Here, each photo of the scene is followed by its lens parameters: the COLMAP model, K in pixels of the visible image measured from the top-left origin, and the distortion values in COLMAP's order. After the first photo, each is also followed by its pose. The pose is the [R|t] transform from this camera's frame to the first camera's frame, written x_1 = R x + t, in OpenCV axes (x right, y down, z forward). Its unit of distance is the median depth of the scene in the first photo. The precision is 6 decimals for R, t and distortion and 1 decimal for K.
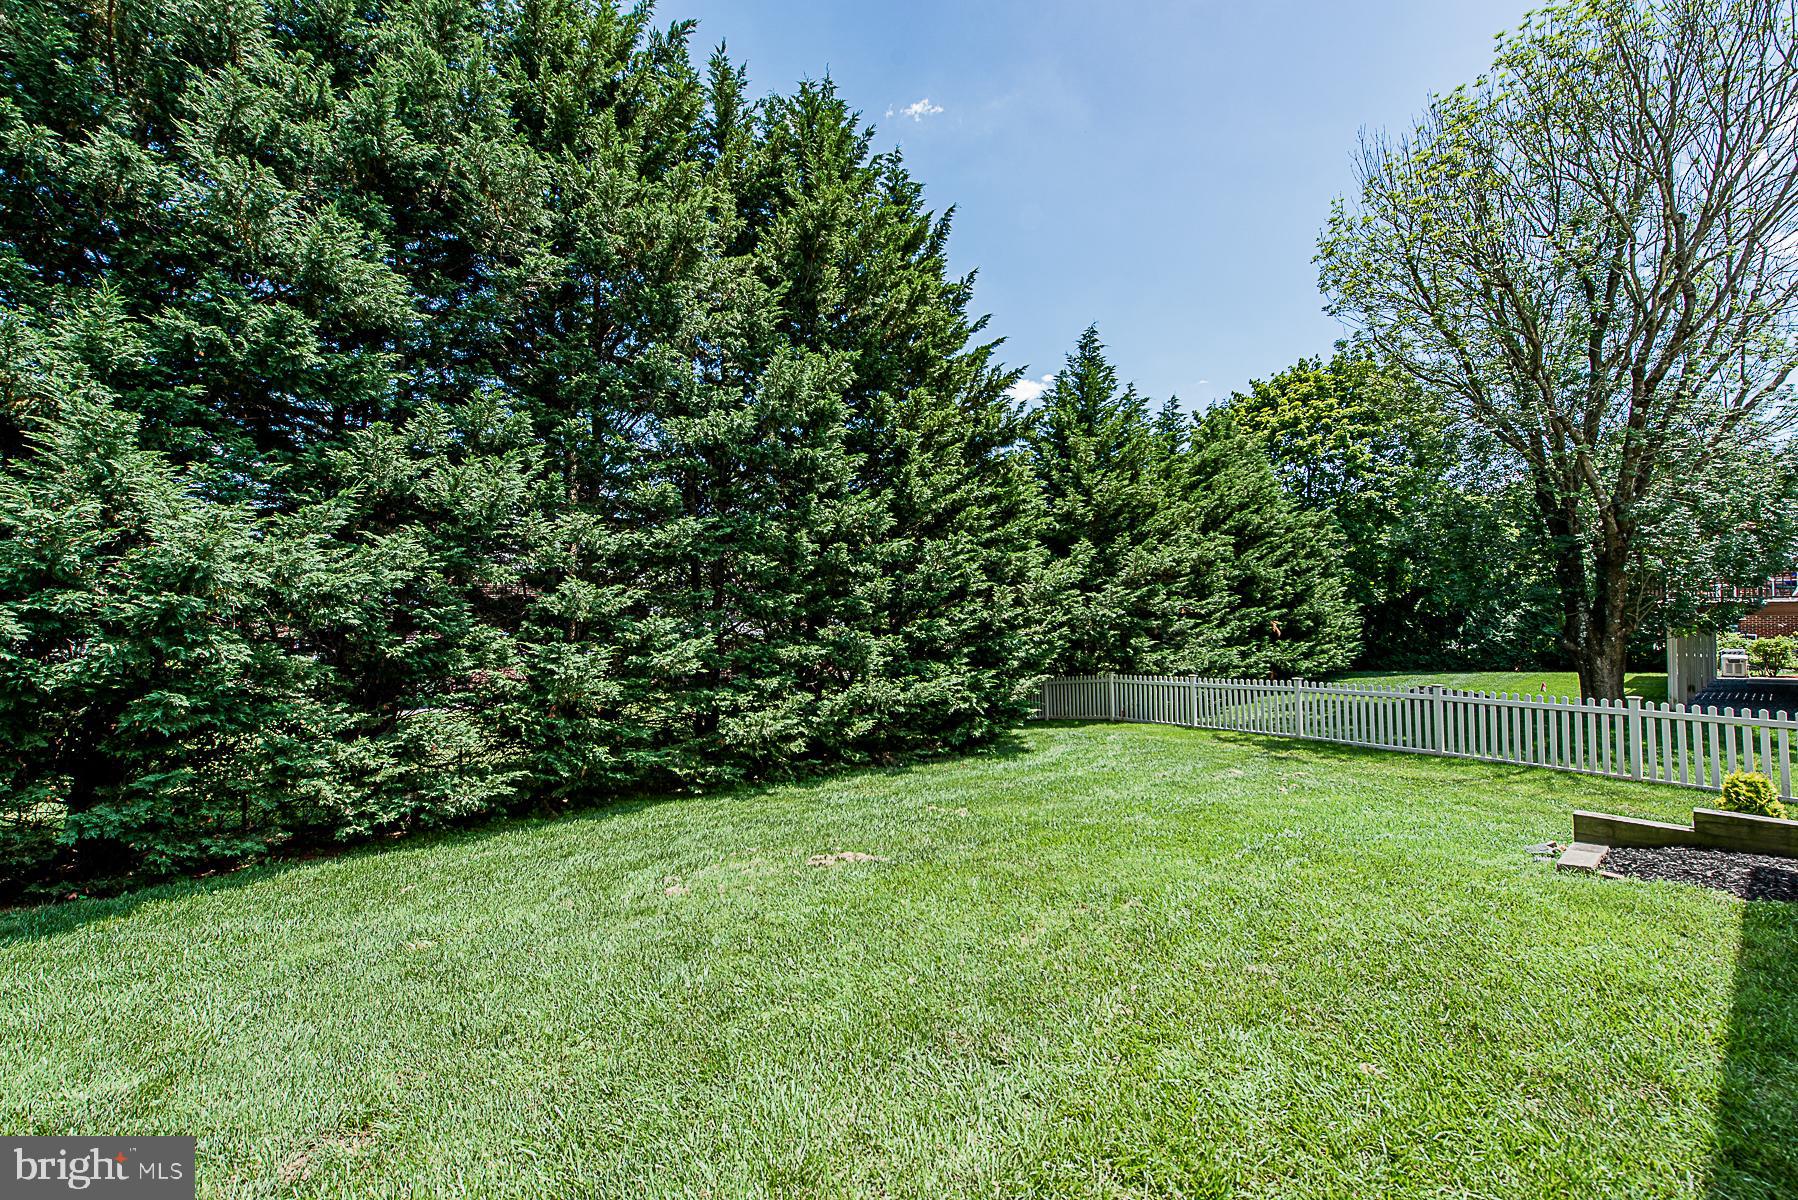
lens RADIAL K [[705.7, 0, 899.5], [0, 705.7, 599.7], [0, 0, 1]] dist [0.015901, -0.003667]
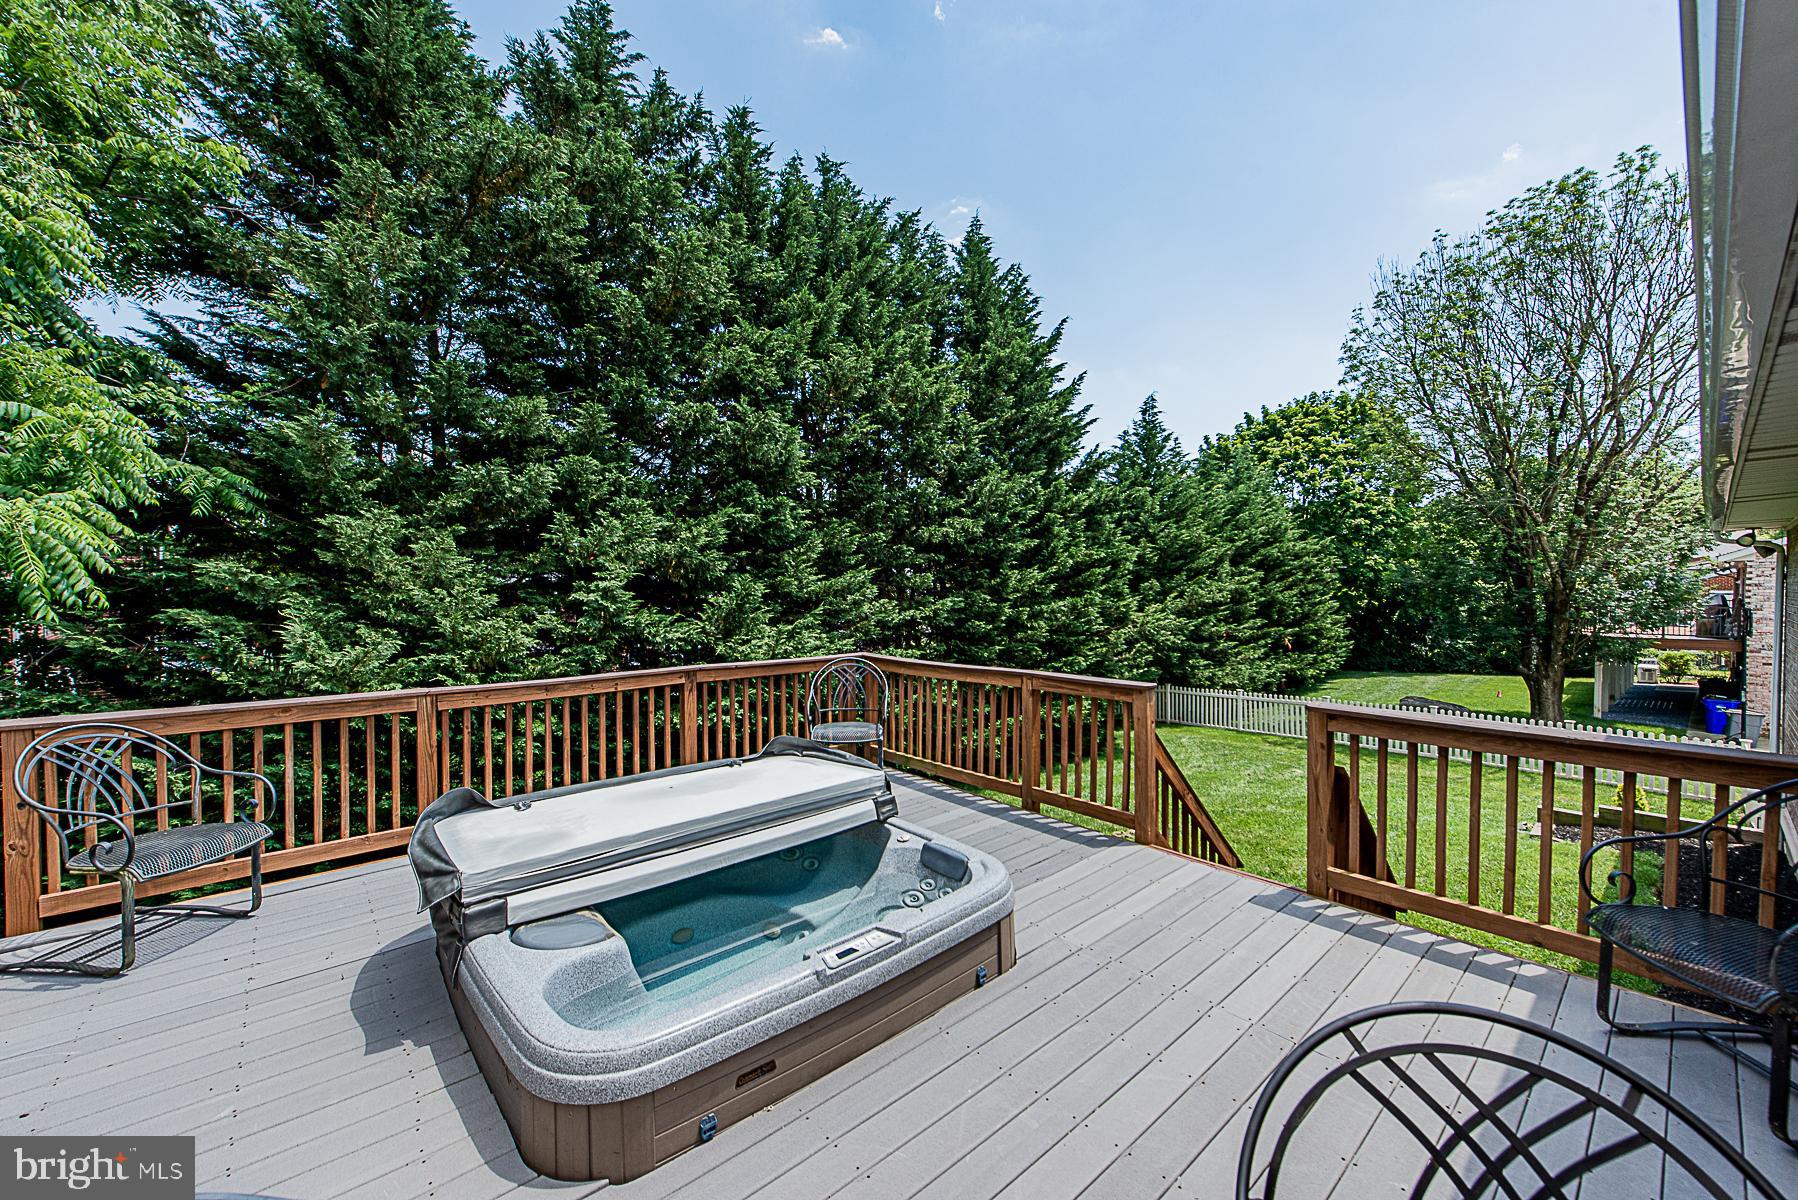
lens RADIAL K [[705.7, 0, 902.4], [0, 705.7, 597.0], [0, 0, 1]] dist [0.015901, -0.003667]
pose [[0.998826, 0.011146, 0.047146, -0.206701], [-0.012545, 0.999486, 0.029493, -0.073163], [-0.046793, -0.030050, 0.998453, -0.195502]]
